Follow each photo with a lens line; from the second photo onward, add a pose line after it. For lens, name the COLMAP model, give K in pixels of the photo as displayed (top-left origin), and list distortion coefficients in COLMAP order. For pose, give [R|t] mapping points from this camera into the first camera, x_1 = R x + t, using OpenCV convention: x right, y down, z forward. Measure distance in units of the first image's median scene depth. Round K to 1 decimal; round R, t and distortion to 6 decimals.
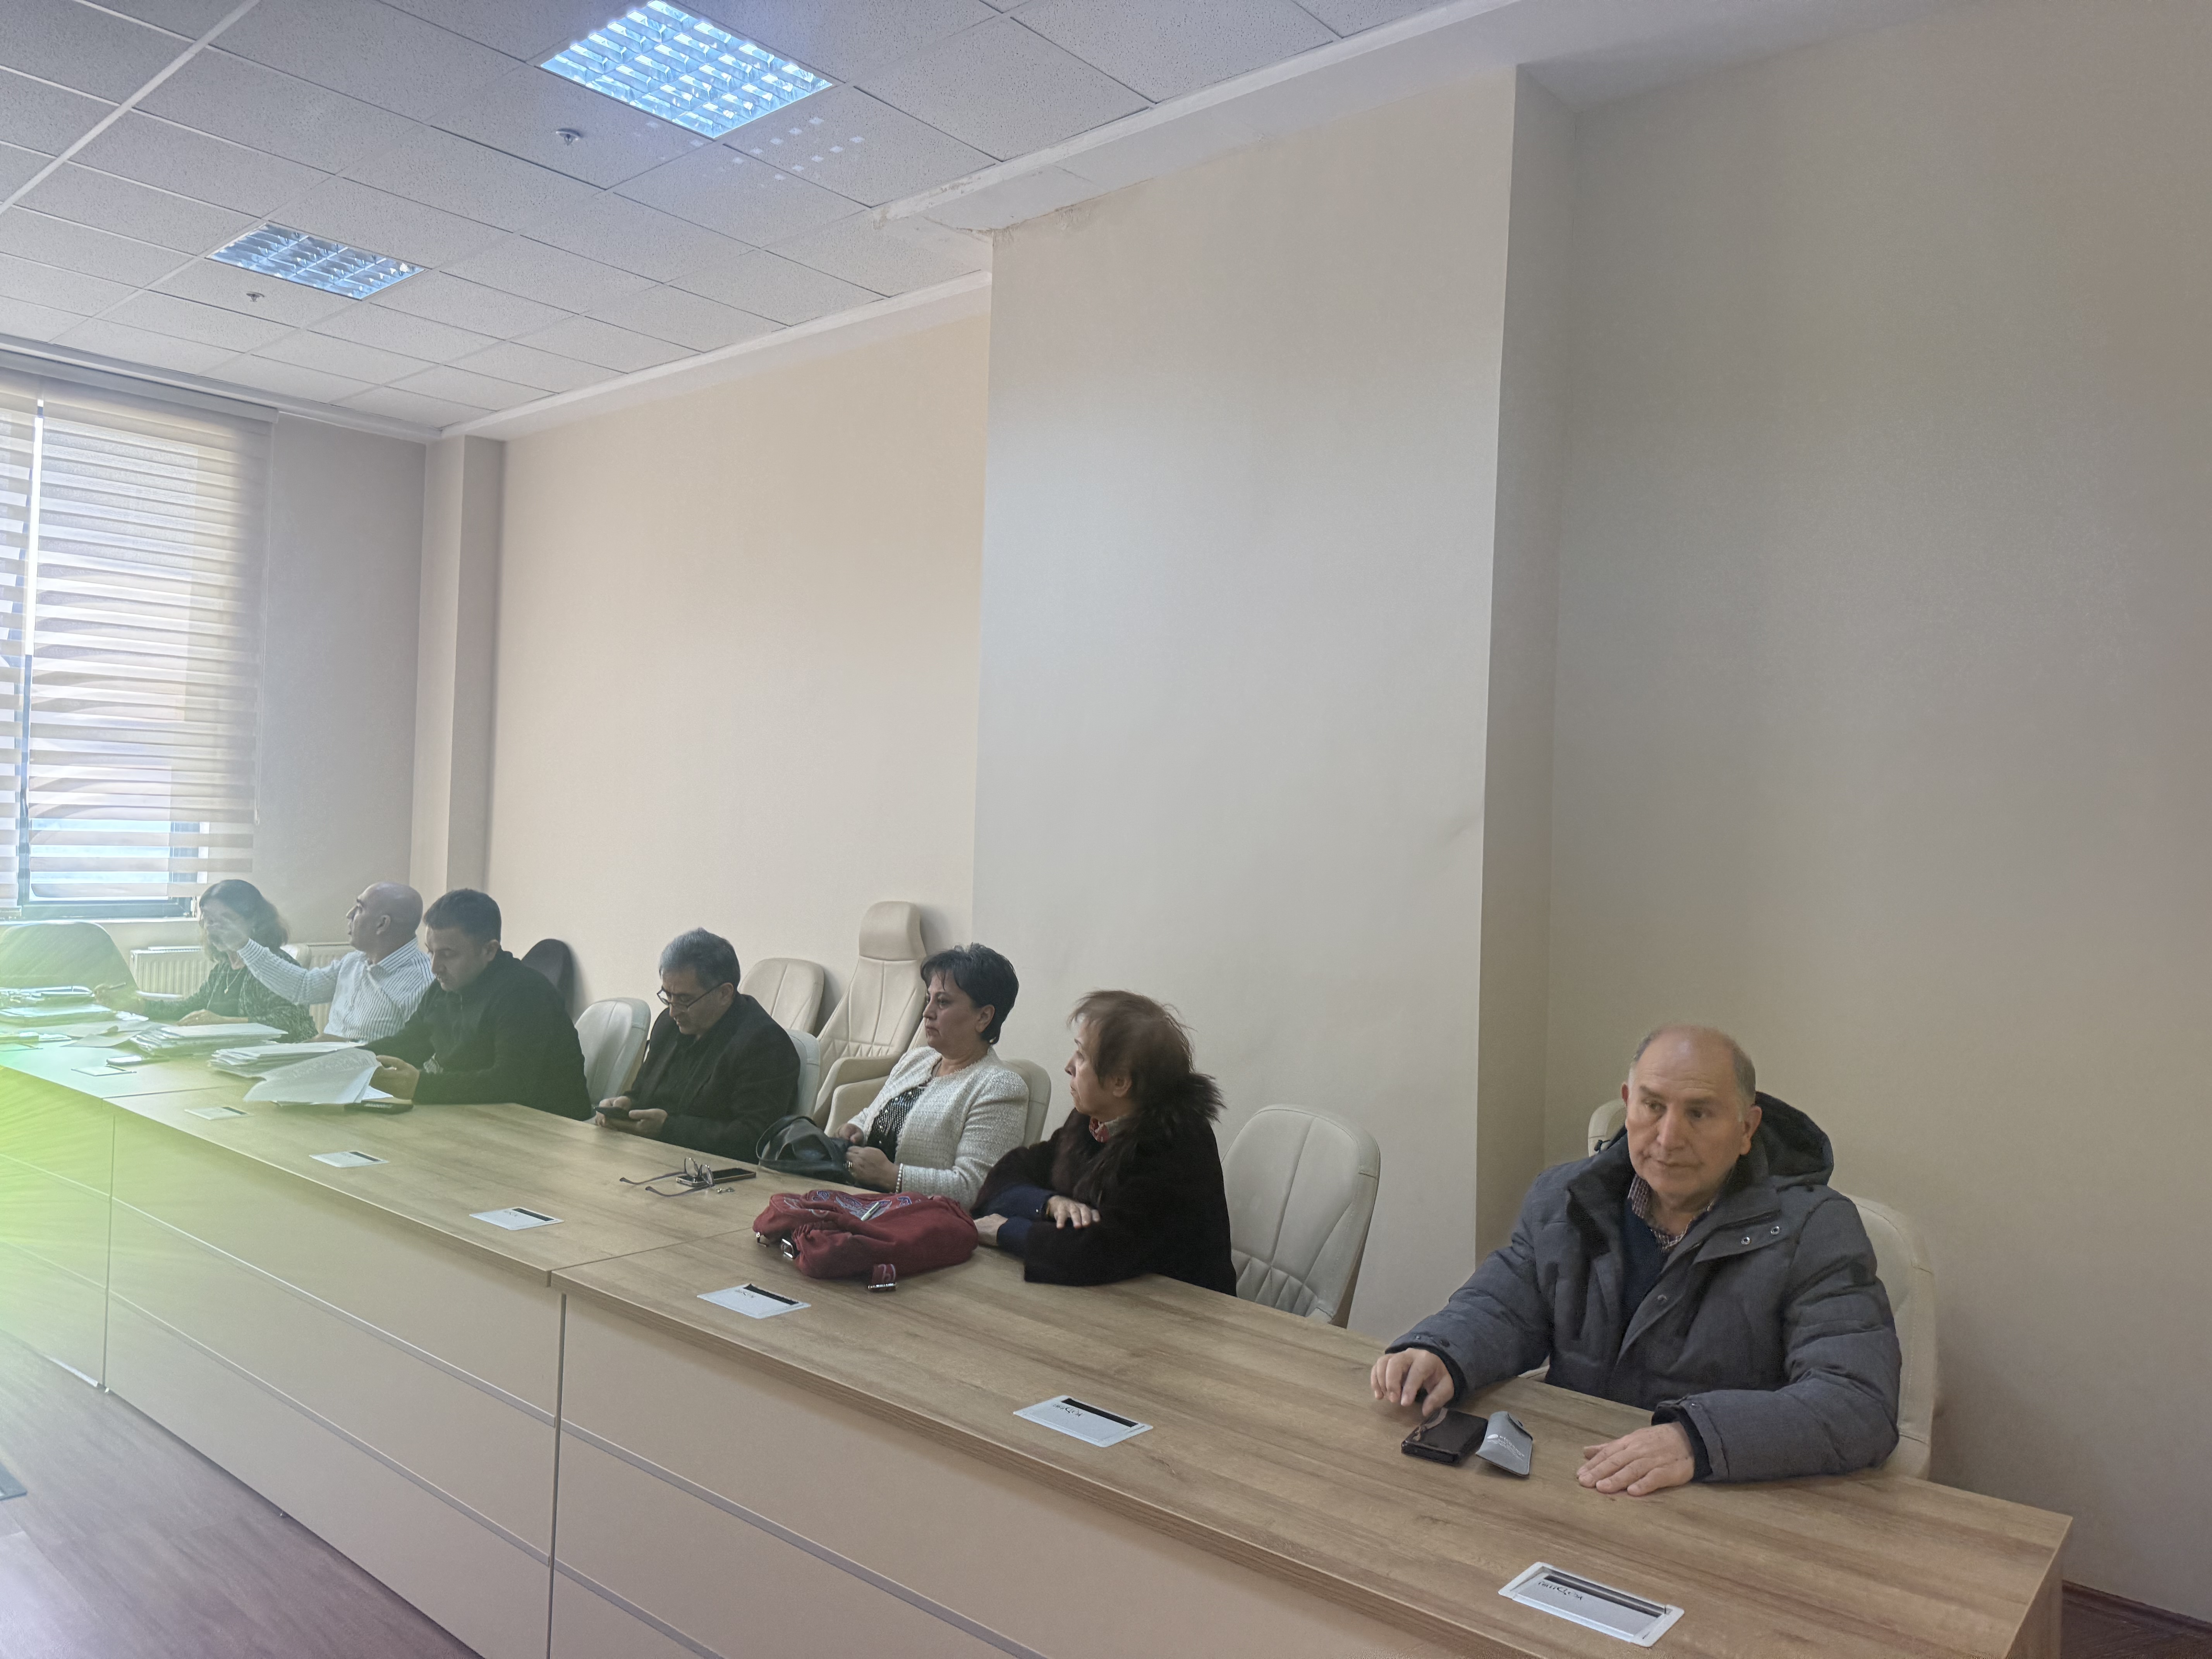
lens RADIAL K [[1554.8, 0, 1103.9], [0, 1554.8, 824.7], [0, 0, 1]] dist [0.061105, -0.077437]
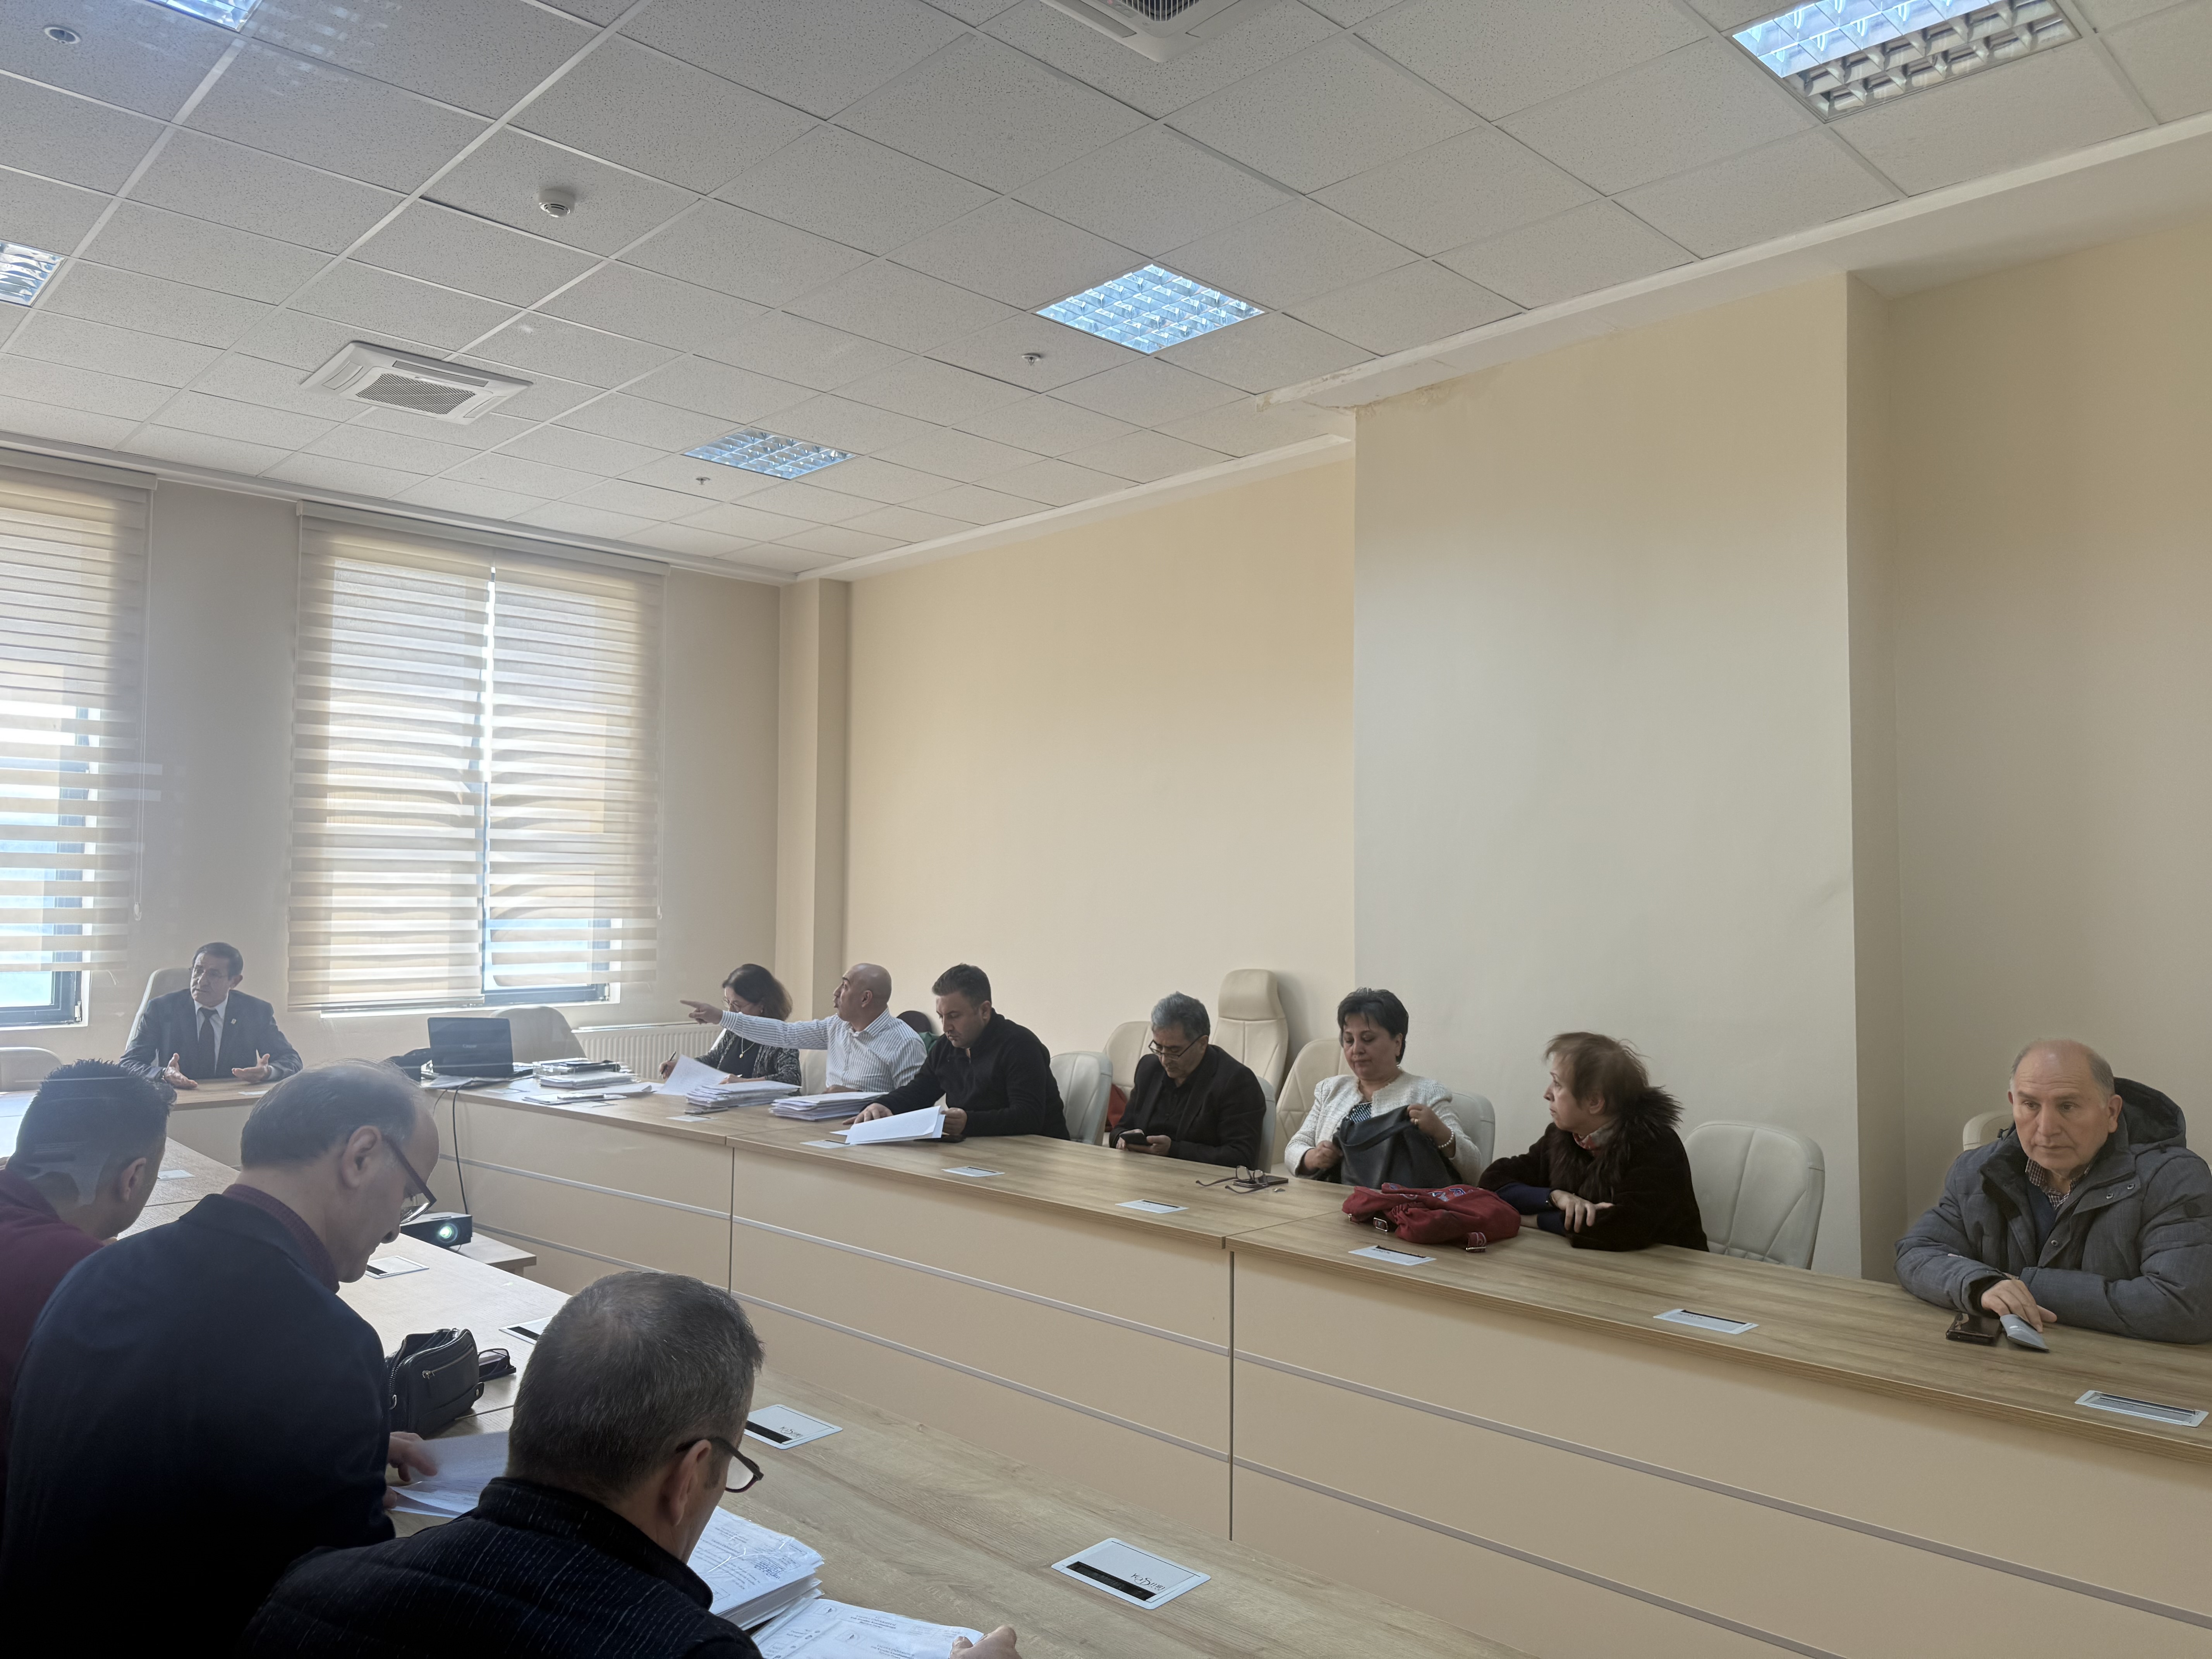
lens RADIAL K [[1554.8, 0, 1116.1], [0, 1554.8, 842.7], [0, 0, 1]] dist [0.061105, -0.077437]
pose [[0.997767, -0.034832, -0.056994, -0.215324], [0.032851, 0.998835, -0.035335, -0.007405], [0.058158, 0.033384, 0.997749, -0.218281]]
